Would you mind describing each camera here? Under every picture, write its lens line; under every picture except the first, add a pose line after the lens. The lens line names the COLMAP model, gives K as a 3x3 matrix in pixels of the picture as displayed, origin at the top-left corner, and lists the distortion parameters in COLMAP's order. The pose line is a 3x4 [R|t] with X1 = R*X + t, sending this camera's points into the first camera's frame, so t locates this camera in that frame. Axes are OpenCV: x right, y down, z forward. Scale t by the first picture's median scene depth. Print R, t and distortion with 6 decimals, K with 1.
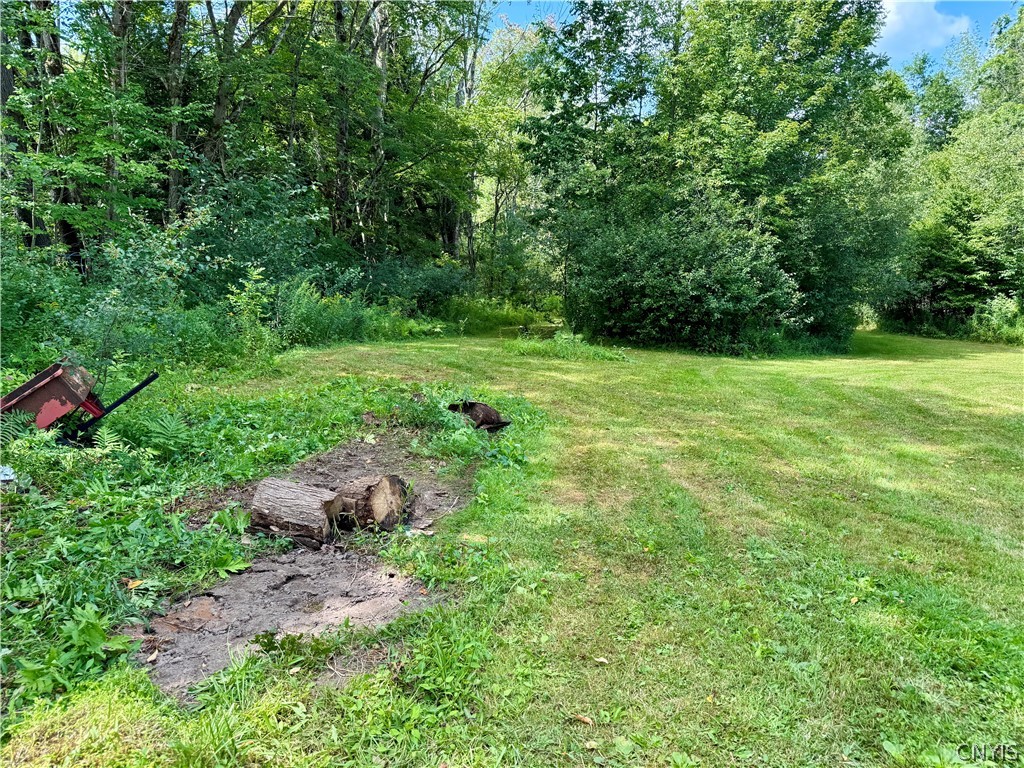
lens RADIAL K [[724.3, 0, 512.0], [0, 724.3, 384.0], [0, 0, 1]] dist [0.037534, 0.000125]
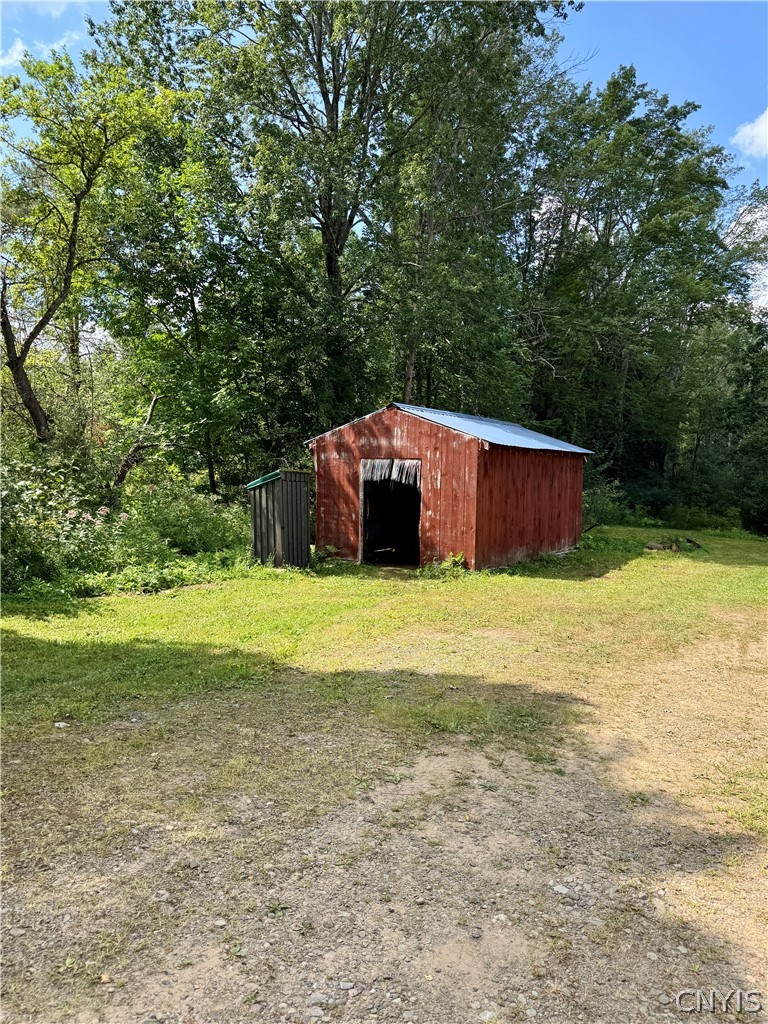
lens RADIAL K [[724.3, 0, 384.0], [0, 724.3, 512.0], [0, 0, 1]] dist [0.037534, 0.000125]
pose [[0.912334, 0.034128, -0.408022, 0.007222], [-0.078564, 0.992595, -0.092644, 0.084533], [0.401839, 0.116578, 0.908260, -0.661313]]
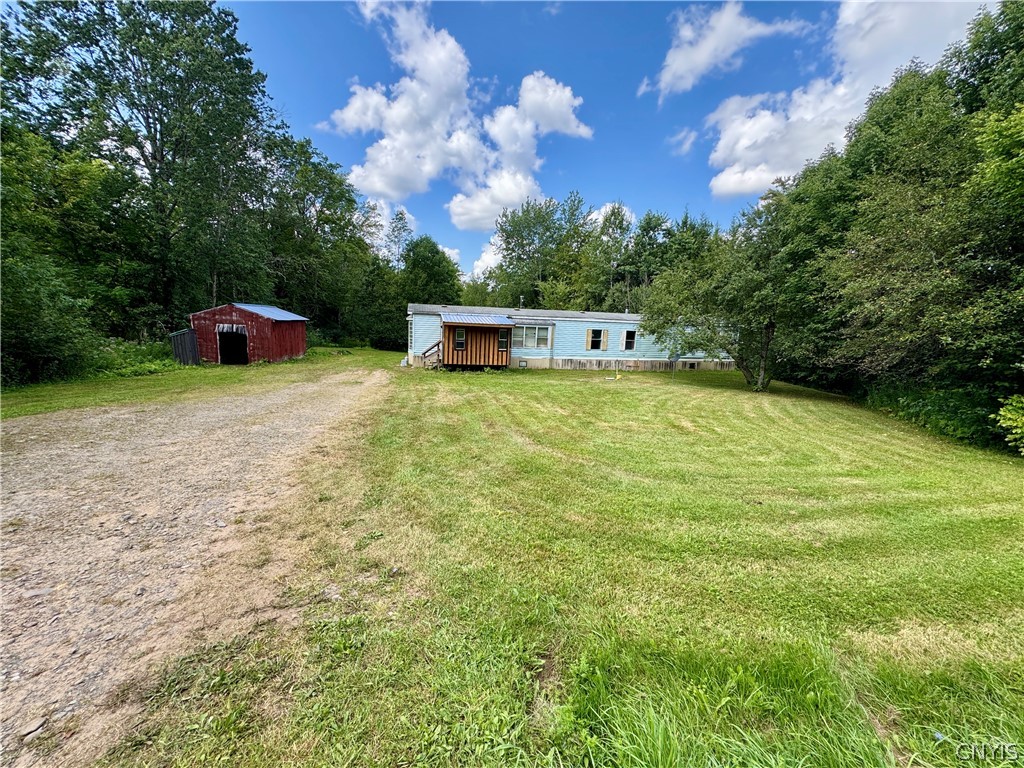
lens RADIAL K [[413.2, 0, 512.0], [0, 413.2, 384.0], [0, 0, 1]] dist [0.000136, -0.000010]
pose [[0.944668, -0.016923, 0.327591, 0.047971], [0.020133, 0.999777, -0.006411, 0.132469], [-0.327410, 0.012652, 0.944798, -1.148158]]
